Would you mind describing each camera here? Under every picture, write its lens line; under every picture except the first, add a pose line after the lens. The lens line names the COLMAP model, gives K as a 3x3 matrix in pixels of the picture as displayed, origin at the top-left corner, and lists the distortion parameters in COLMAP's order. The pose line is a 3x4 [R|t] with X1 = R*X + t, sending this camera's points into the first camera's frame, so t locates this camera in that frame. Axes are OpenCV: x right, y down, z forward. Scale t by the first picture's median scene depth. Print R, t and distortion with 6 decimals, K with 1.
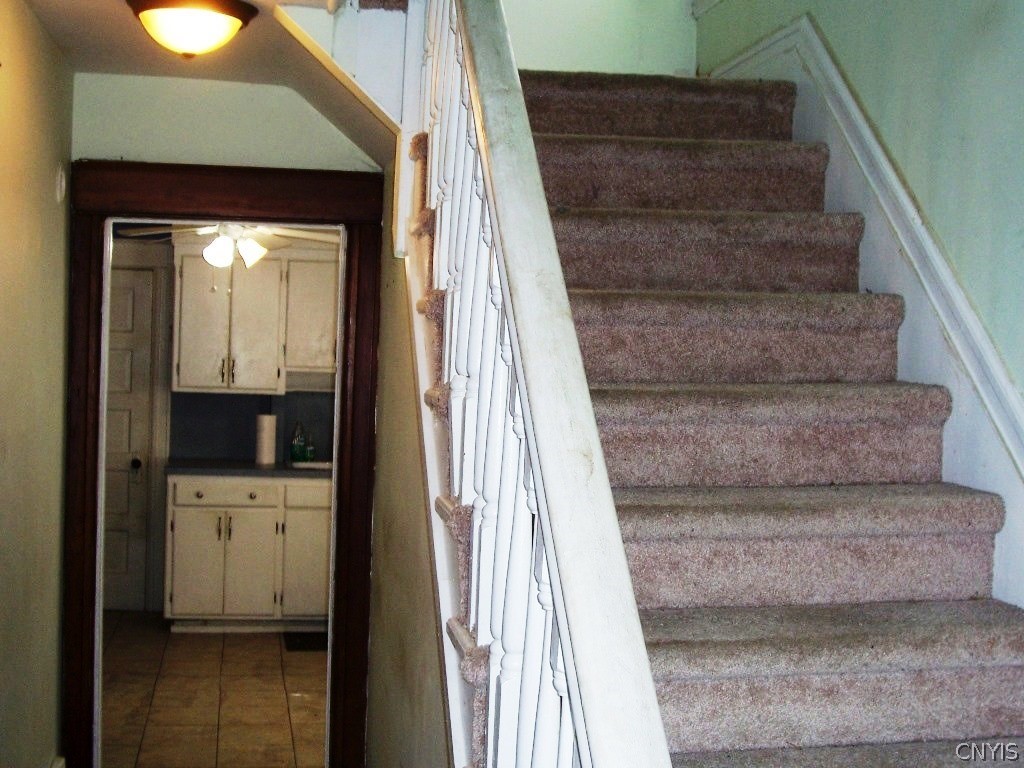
lens RADIAL K [[1418.5, 0, 505.4], [0, 1418.5, 390.7], [0, 0, 1]] dist [-0.116103, 0.000000]
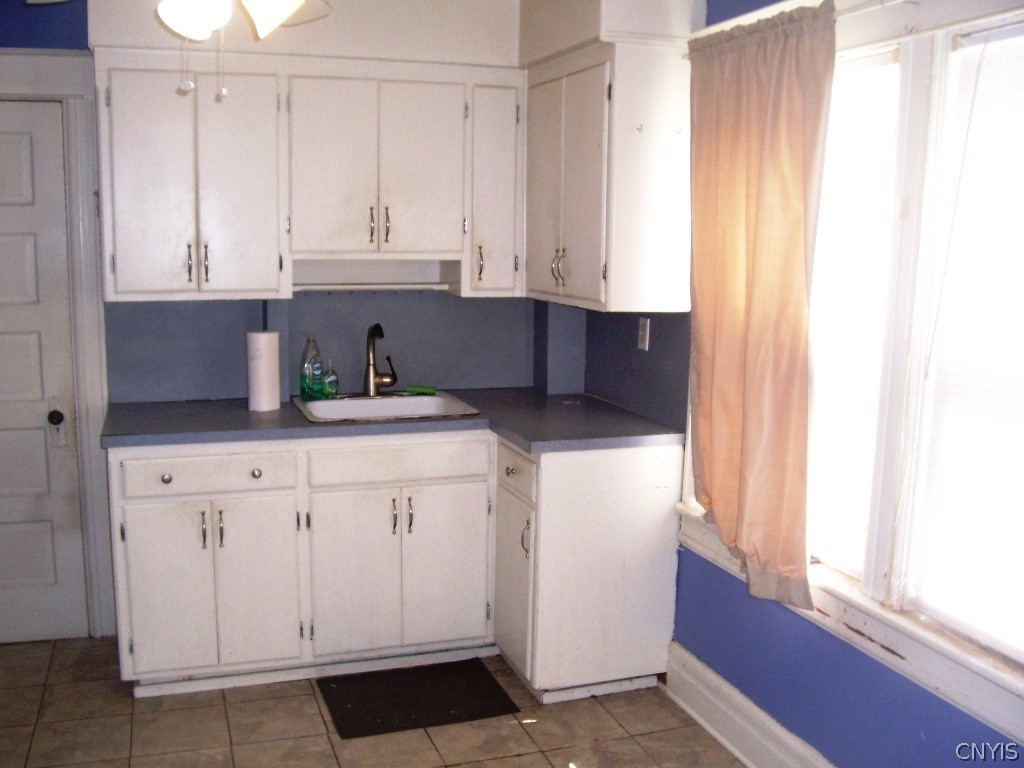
lens RADIAL K [[1057.8, 0, 503.3], [0, 1057.8, 414.4], [0, 0, 1]] dist [-0.131672, 0.000000]
pose [[0.990971, -0.042890, 0.127035, -0.252032], [0.023924, 0.988815, 0.147218, -0.024907], [-0.131928, -0.142849, 0.980912, 1.070638]]
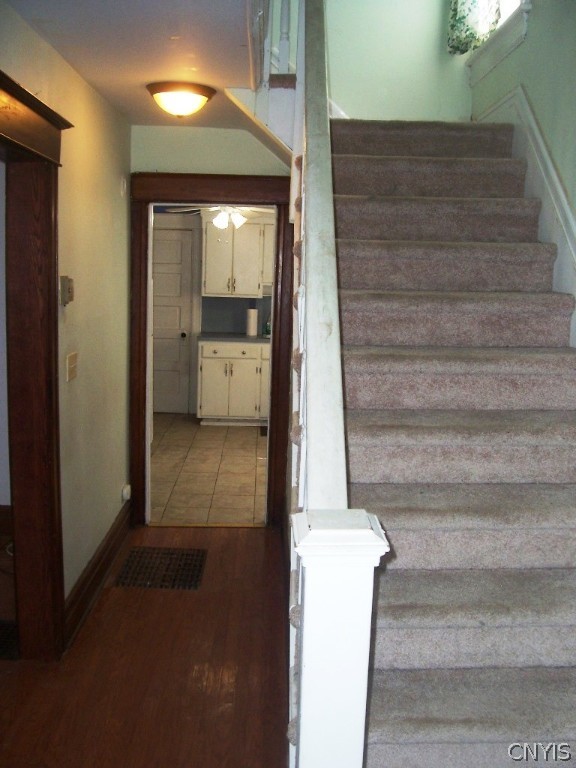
lens RADIAL K [[793.4, 0, 287.1], [0, 793.4, 384.9], [0, 0, 1]] dist [-0.131672, 0.000000]
pose [[0.988903, 0.021393, -0.147012, 0.059765], [-0.005120, 0.993897, 0.110189, 0.002472], [0.148472, -0.108214, 0.982978, -0.035830]]
